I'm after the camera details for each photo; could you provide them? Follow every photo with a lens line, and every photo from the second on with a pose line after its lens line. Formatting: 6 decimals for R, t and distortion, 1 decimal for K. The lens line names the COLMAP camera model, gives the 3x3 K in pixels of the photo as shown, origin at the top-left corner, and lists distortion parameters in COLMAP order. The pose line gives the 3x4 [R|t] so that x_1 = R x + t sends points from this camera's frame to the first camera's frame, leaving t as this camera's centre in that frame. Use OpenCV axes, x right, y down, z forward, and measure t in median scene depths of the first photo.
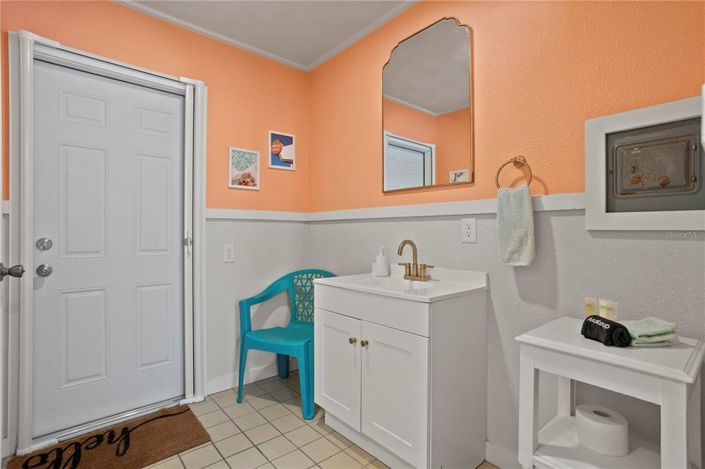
lens RADIAL K [[356.6, 0, 357.0], [0, 356.6, 231.2], [0, 0, 1]] dist [-0.020092, 0.000418]
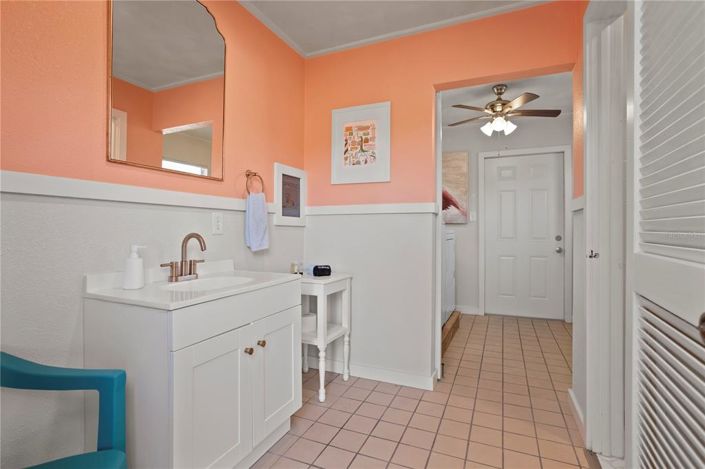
lens RADIAL K [[356.6, 0, 357.0], [0, 356.6, 231.2], [0, 0, 1]] dist [-0.020092, 0.000418]
pose [[-0.458377, -0.001511, 0.888757, -1.935349], [-0.009132, 0.999954, -0.003009, 0.046693], [-0.888711, -0.009495, -0.458369, 2.536256]]
